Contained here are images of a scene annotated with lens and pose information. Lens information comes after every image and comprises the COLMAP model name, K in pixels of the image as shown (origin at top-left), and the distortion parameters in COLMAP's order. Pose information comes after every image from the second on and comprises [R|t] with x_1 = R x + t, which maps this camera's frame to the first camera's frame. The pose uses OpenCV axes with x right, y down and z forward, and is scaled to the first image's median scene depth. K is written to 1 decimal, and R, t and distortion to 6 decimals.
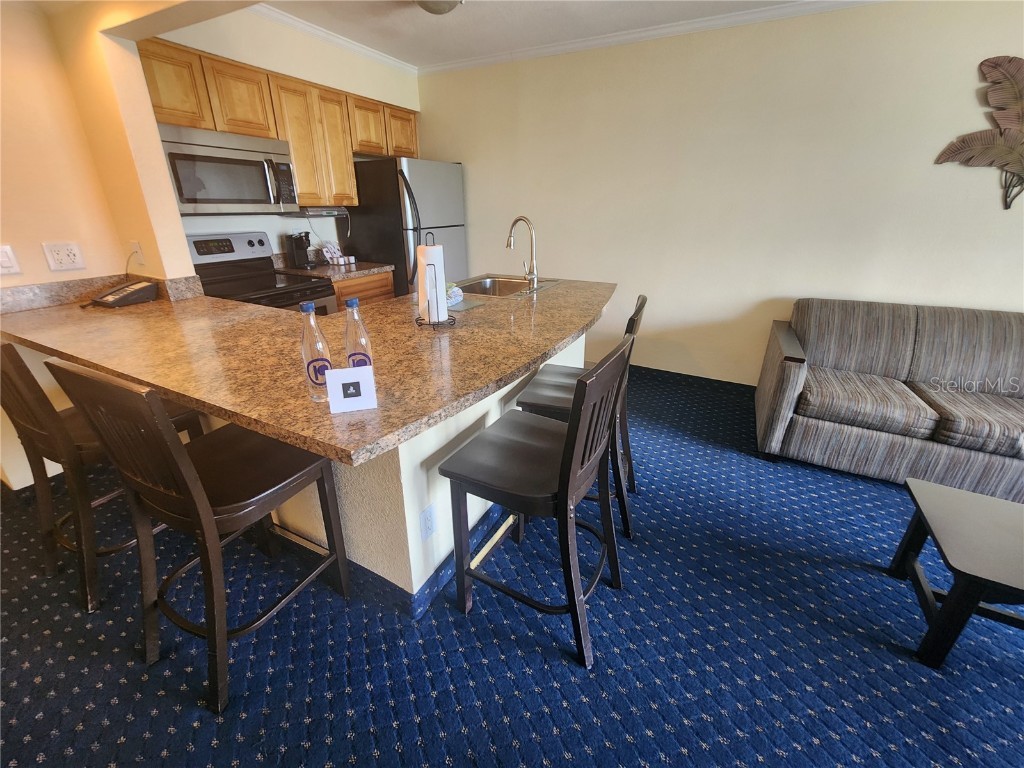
lens RADIAL K [[423.7, 0, 512.7], [0, 423.7, 372.3], [0, 0, 1]] dist [-0.000253, 0.000123]
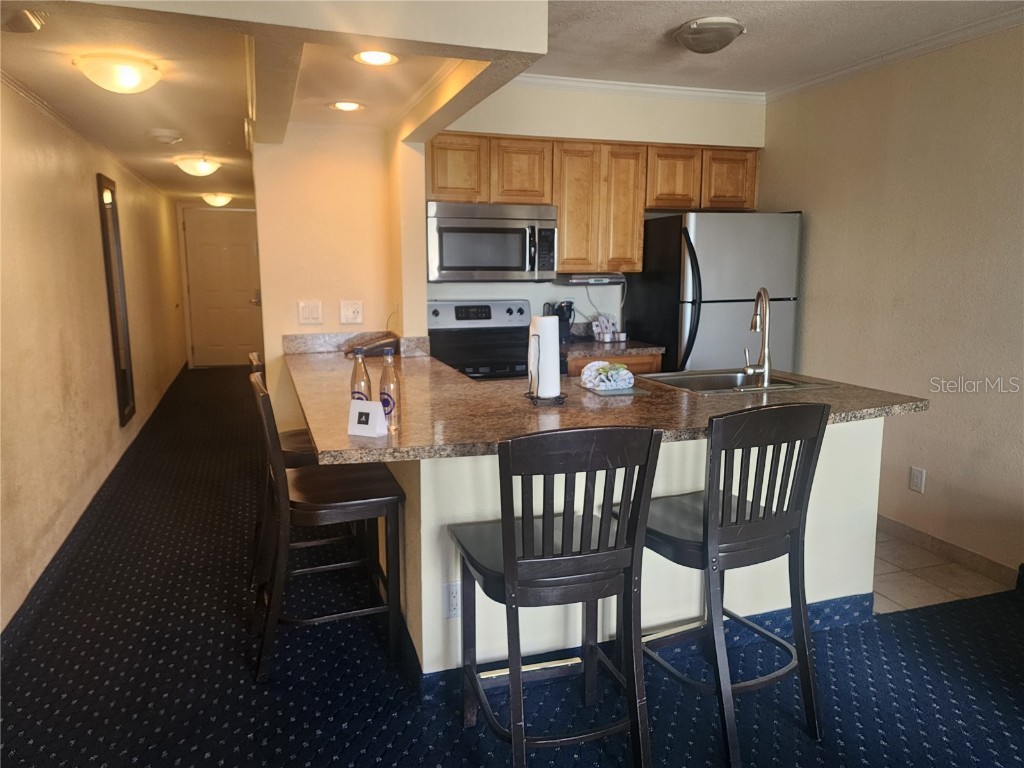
lens RADIAL K [[735.6, 0, 512.0], [0, 735.6, 384.0], [0, 0, 1]] dist [0.037885, -0.001132]
pose [[0.723955, 0.106262, -0.681614, 0.554682], [-0.250746, 0.961017, -0.116503, 0.034756], [0.642663, 0.255255, 0.722378, -0.118518]]
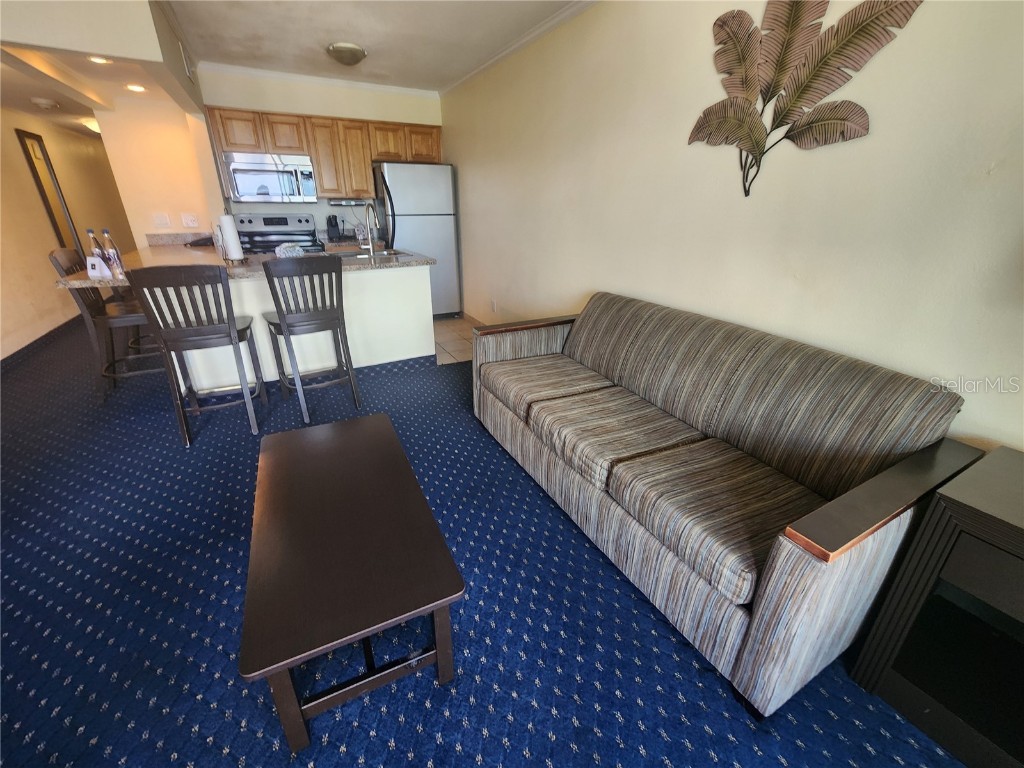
lens RADIAL K [[420.7, 0, 512.6], [0, 420.7, 371.2], [0, 0, 1]] dist [0.000857, 0.002640]
pose [[0.823788, 0.212258, -0.525661, 1.184271], [-0.211433, 0.975392, 0.062508, -0.016660], [0.525993, 0.059649, 0.848395, 0.101669]]
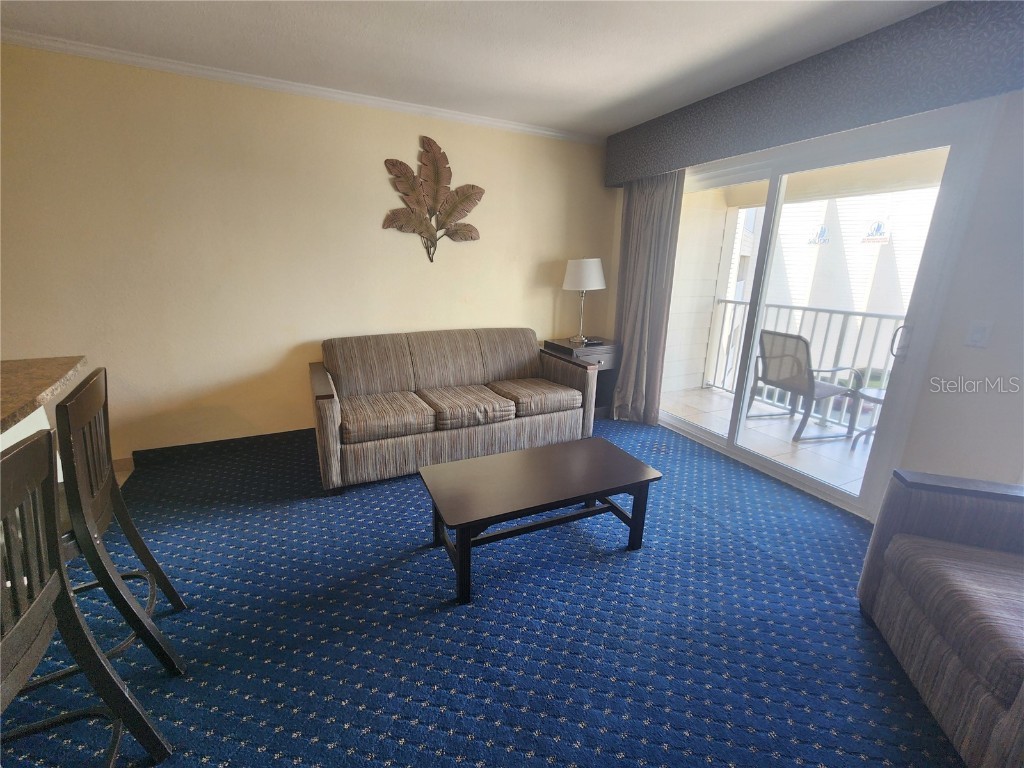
lens RADIAL K [[419.9, 0, 513.6], [0, 419.9, 370.2], [0, 0, 1]] dist [0.000089, 0.000458]
pose [[0.594762, -0.196726, 0.779459, 0.124284], [0.283942, 0.958509, 0.025255, 0.012793], [-0.752087, 0.206301, 0.625943, -0.035081]]
